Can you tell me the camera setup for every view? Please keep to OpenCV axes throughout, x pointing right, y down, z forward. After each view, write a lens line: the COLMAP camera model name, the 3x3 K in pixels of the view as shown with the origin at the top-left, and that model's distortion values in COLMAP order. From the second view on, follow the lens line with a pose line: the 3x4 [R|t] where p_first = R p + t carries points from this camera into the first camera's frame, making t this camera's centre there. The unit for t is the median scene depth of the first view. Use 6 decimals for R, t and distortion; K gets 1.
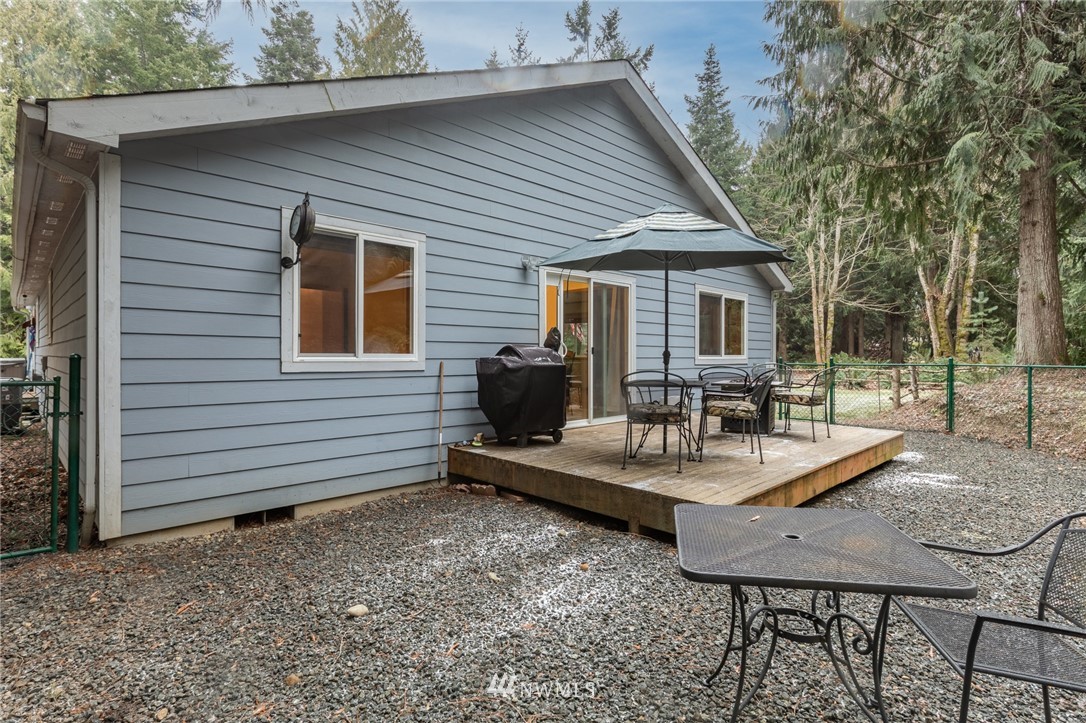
lens RADIAL K [[544.6, 0, 543.1], [0, 544.6, 358.3], [0, 0, 1]] dist [0.000401, 0.000047]
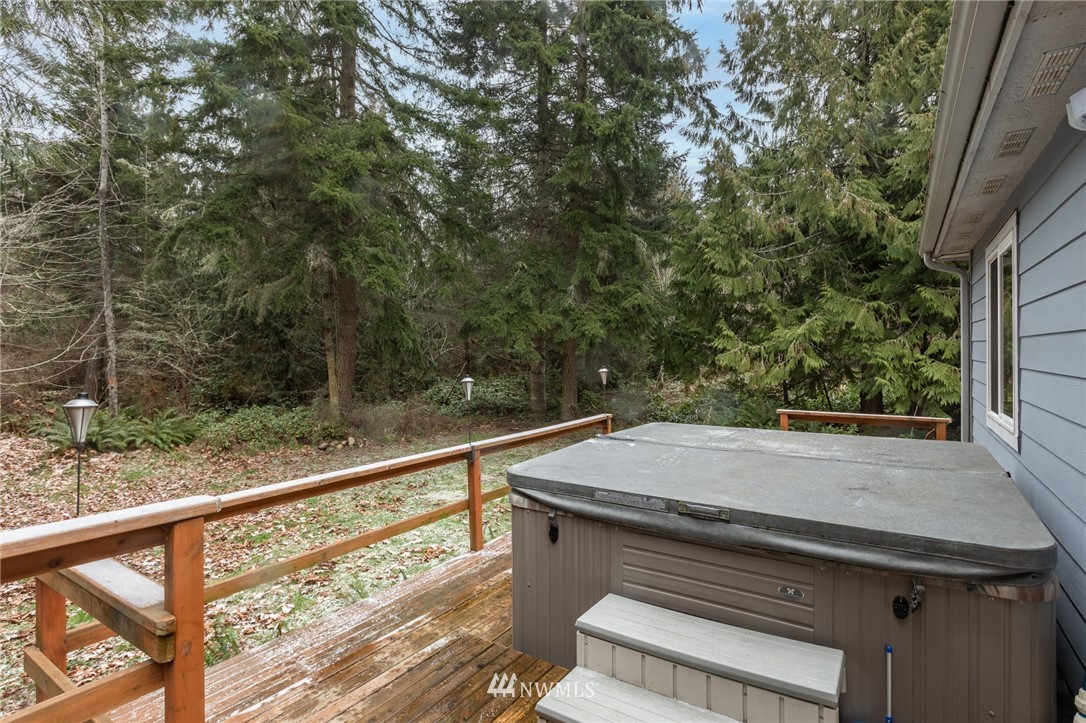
lens RADIAL K [[544.6, 0, 542.5], [0, 544.6, 359.0], [0, 0, 1]] dist [0.000401, 0.000047]
pose [[0.202974, -0.001110, -0.979183, -0.516915], [-0.000350, 0.999999, -0.001206, -0.022270], [0.979184, 0.000587, 0.202974, 0.533798]]
